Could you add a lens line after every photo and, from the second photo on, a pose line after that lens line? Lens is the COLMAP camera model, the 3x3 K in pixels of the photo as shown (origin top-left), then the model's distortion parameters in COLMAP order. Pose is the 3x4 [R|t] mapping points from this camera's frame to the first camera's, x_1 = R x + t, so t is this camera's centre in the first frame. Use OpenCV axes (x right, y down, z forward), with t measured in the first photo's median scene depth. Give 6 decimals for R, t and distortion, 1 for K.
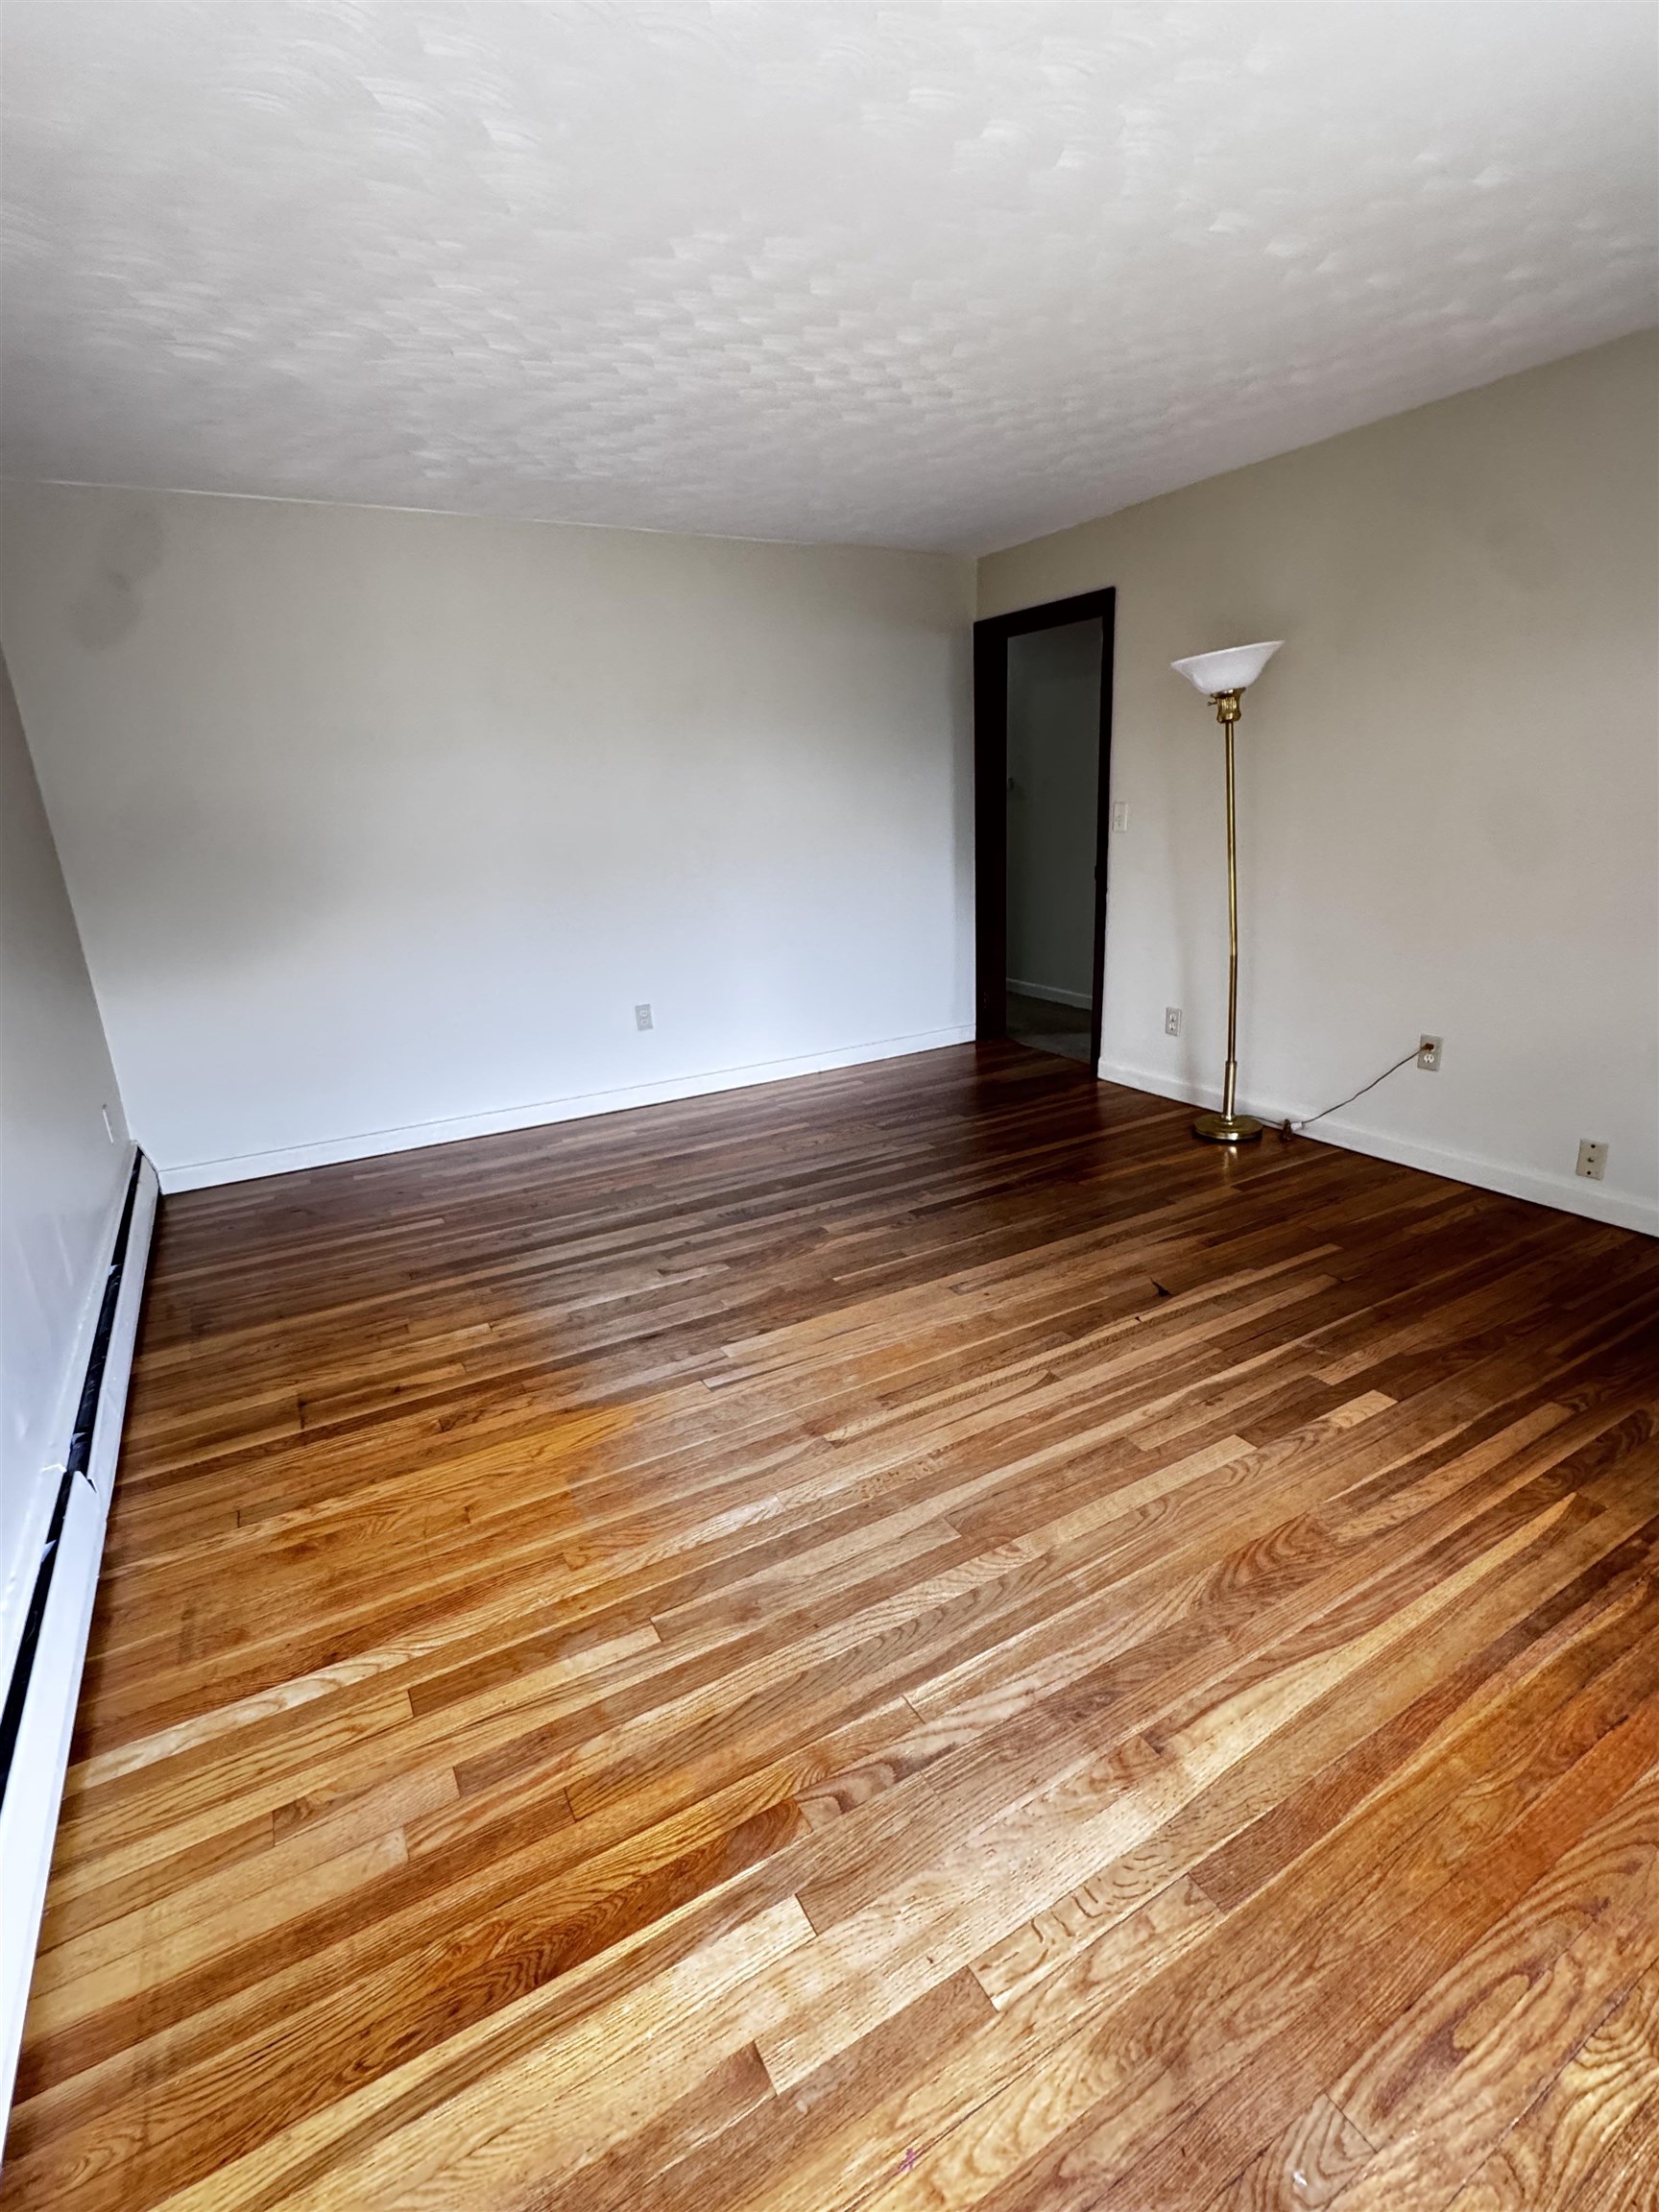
lens RADIAL K [[1015.0, 0, 824.0], [0, 1015.0, 1107.4], [0, 0, 1]] dist [-0.007824, 0.001005]
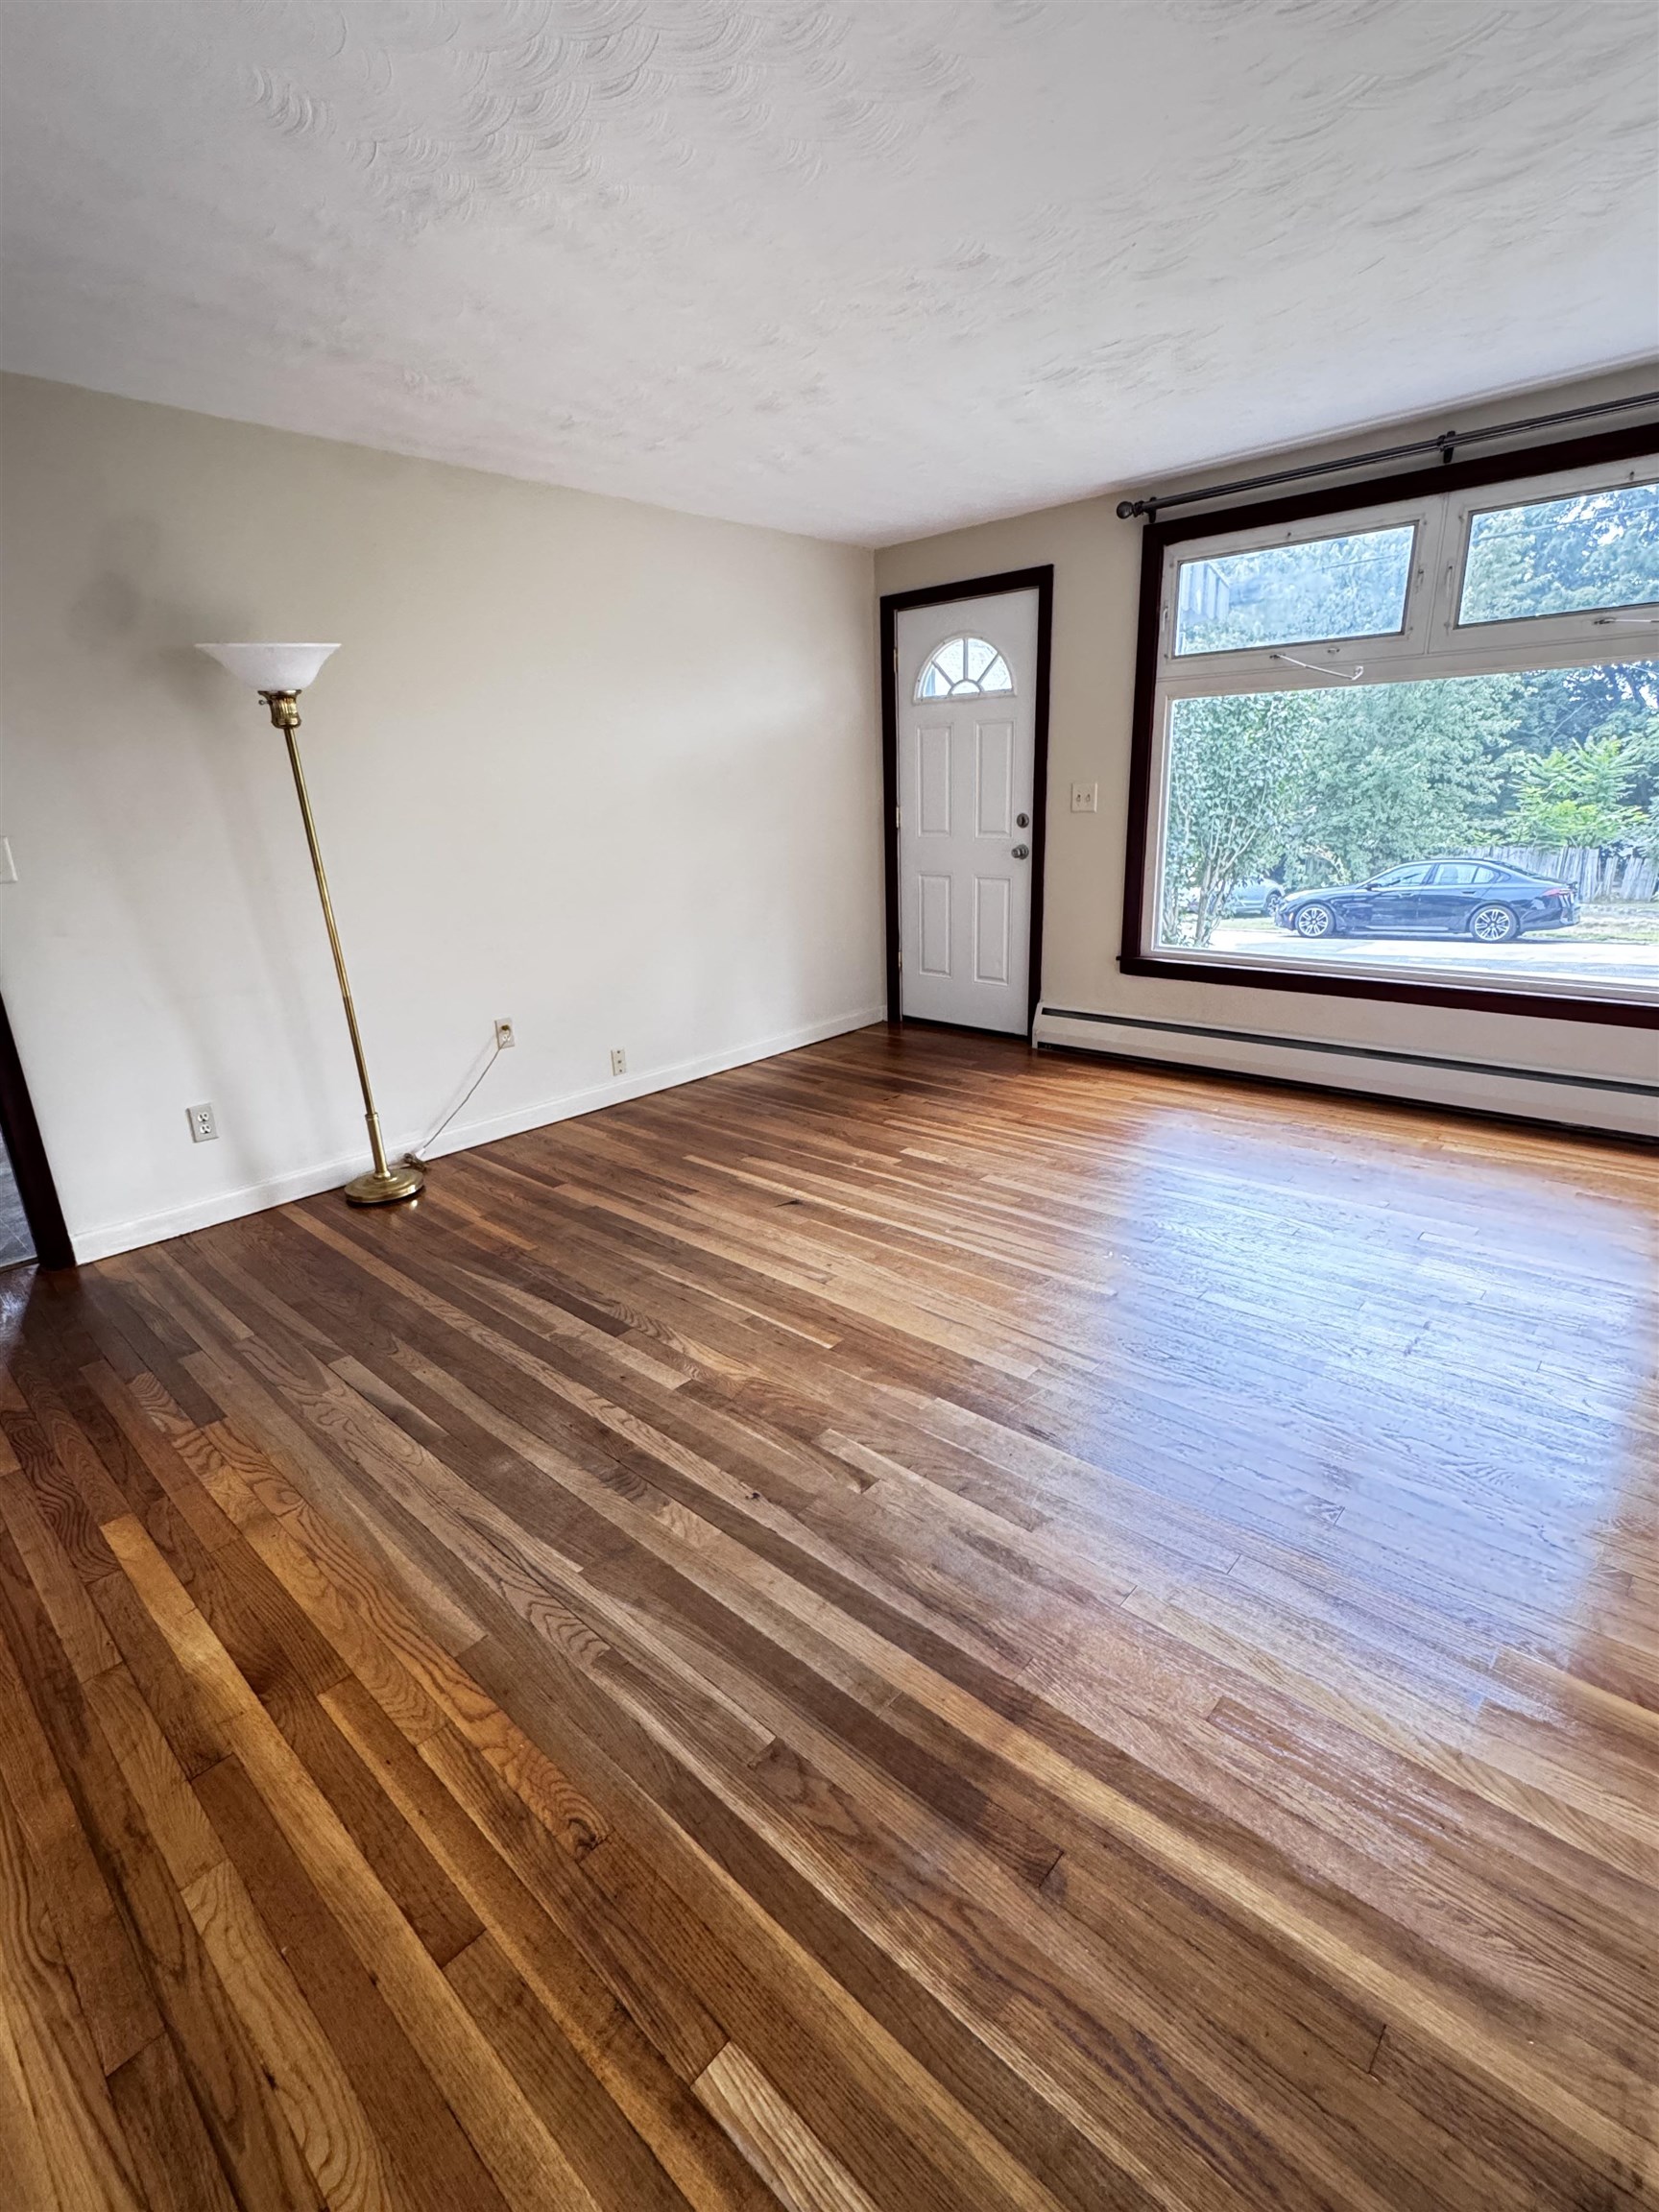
lens RADIAL K [[1015.0, 0, 826.5], [0, 1015.0, 1105.7], [0, 0, 1]] dist [-0.007824, 0.001005]
pose [[-0.301041, -0.231655, 0.925046, -0.753131], [0.327272, 0.886032, 0.328390, -0.297719], [-0.895694, 0.401600, -0.190917, 1.135161]]
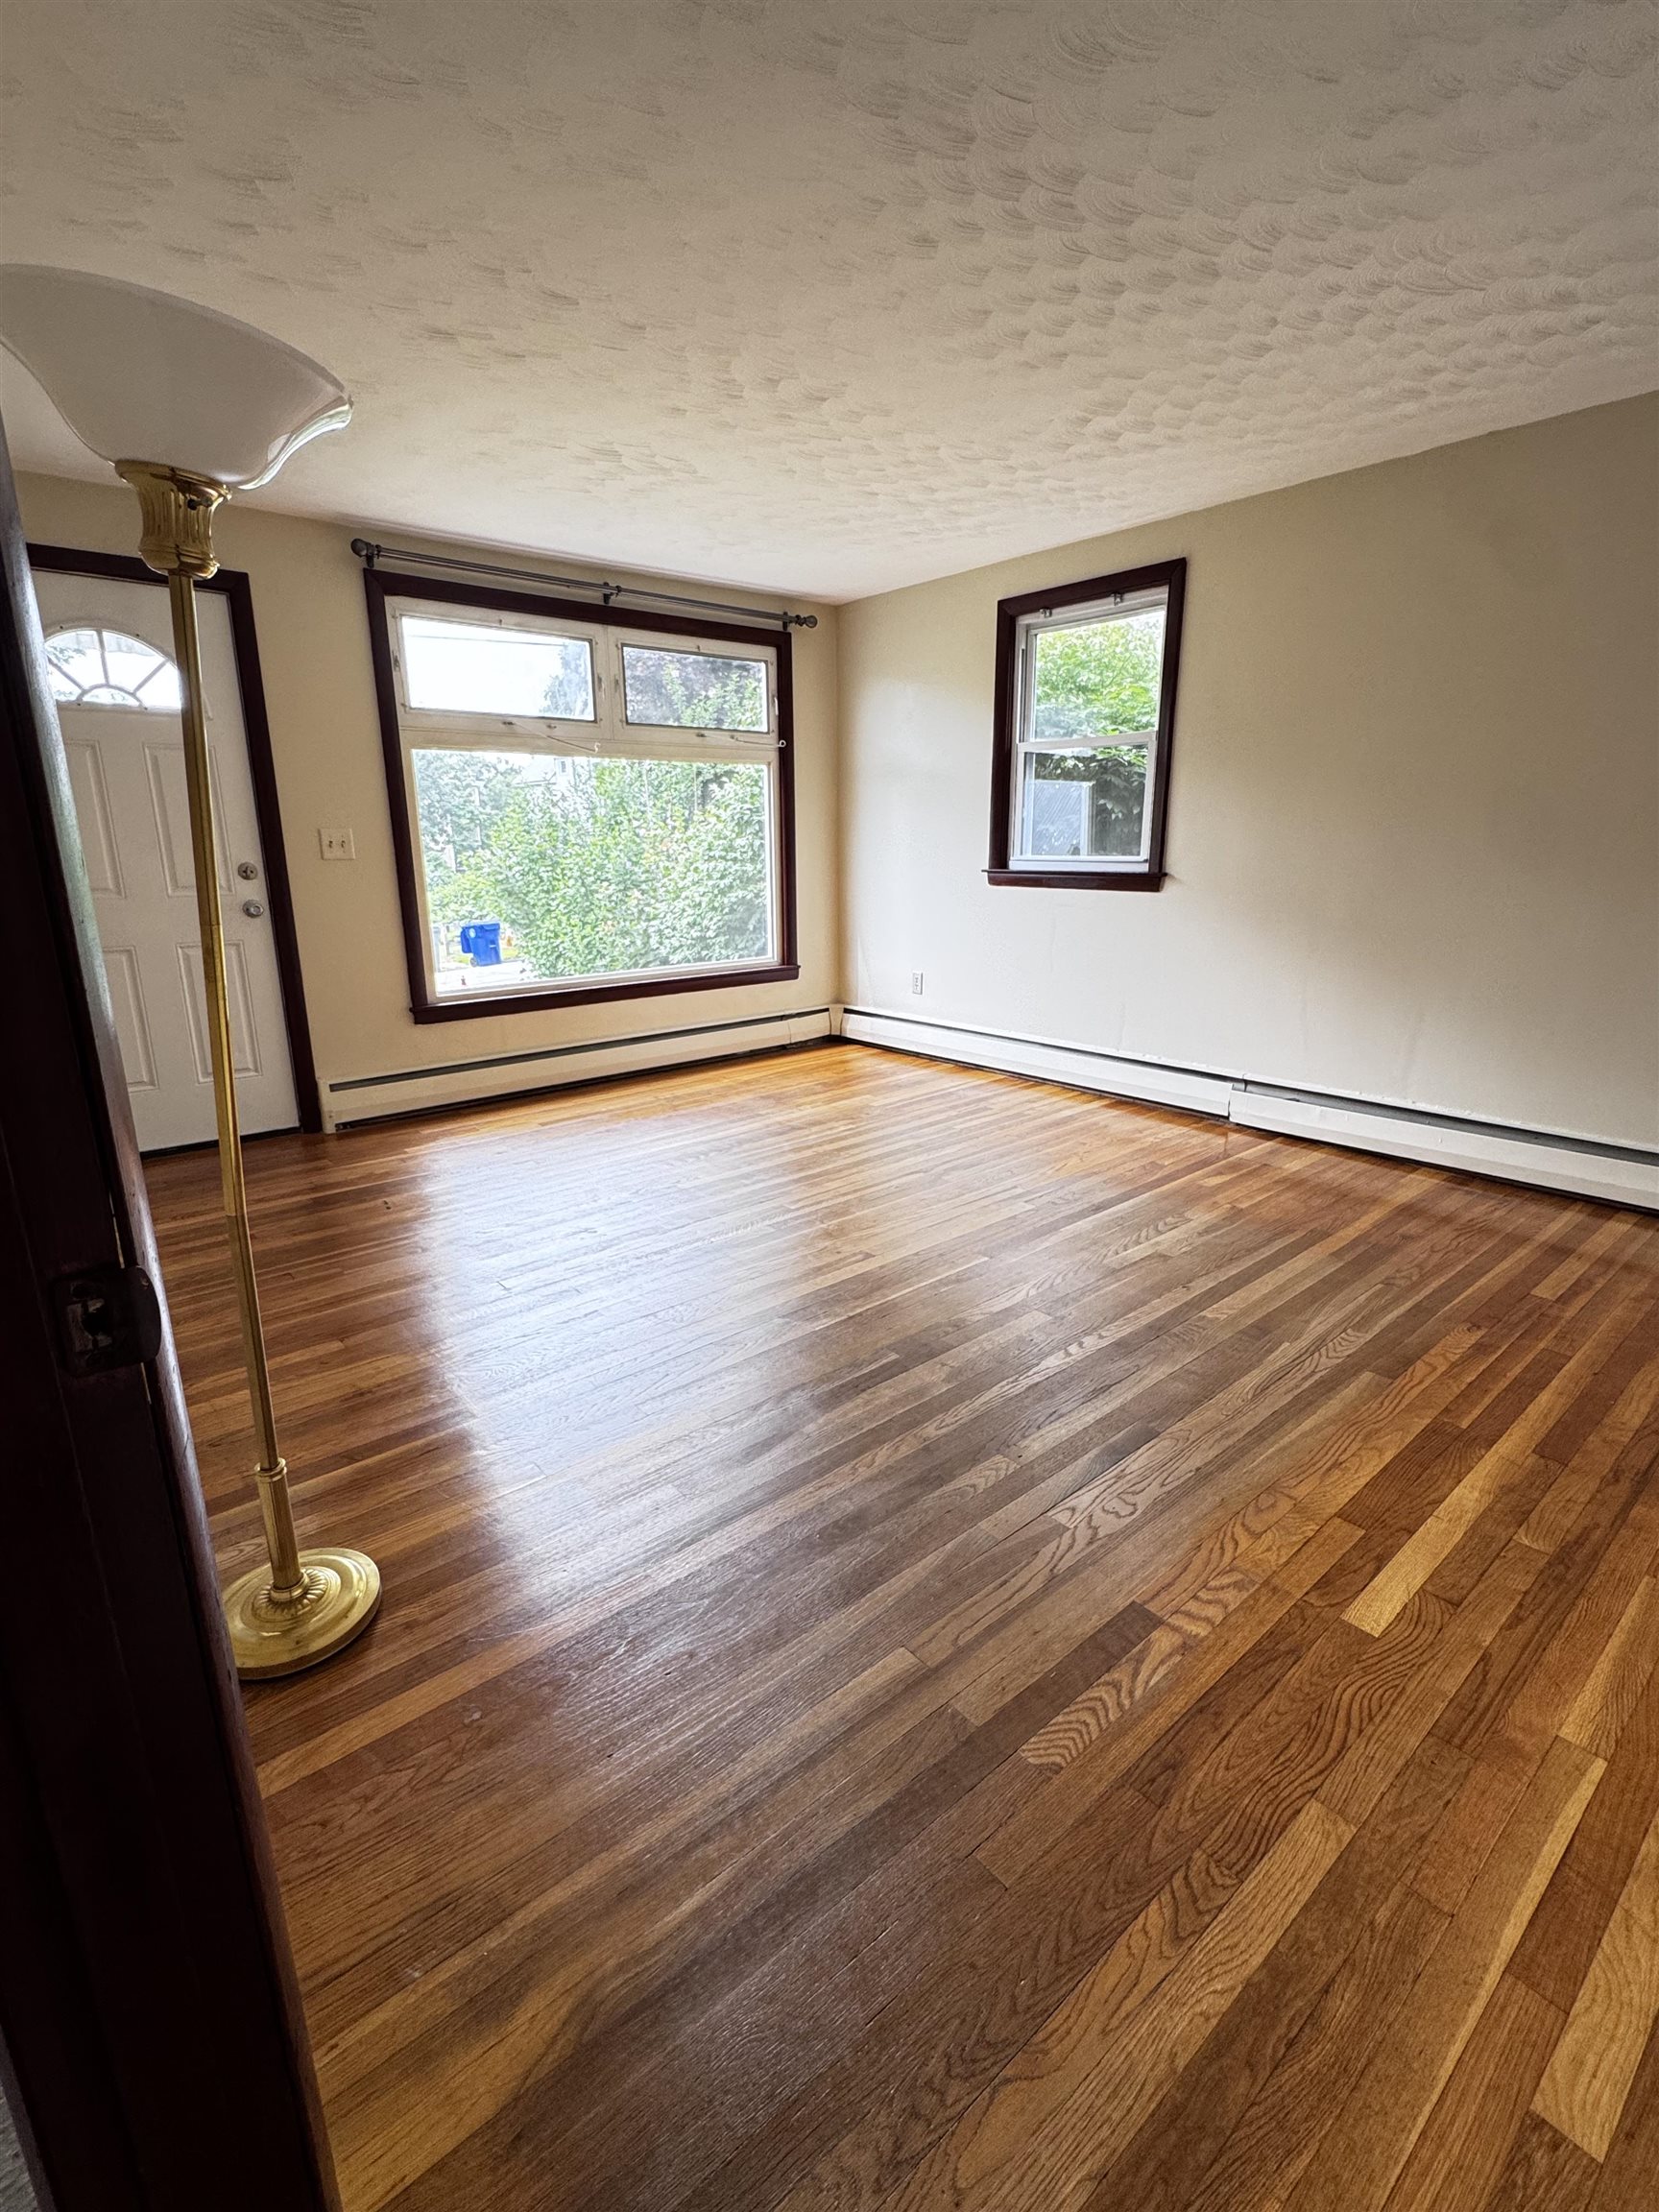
lens RADIAL K [[1015.0, 0, 830.4], [0, 1015.0, 1104.7], [0, 0, 1]] dist [-0.007824, 0.001005]
pose [[-0.981320, 0.102946, -0.162523, 0.328577], [0.001430, 0.848663, 0.528933, -0.523619], [0.192379, 0.518820, -0.832956, 1.821029]]
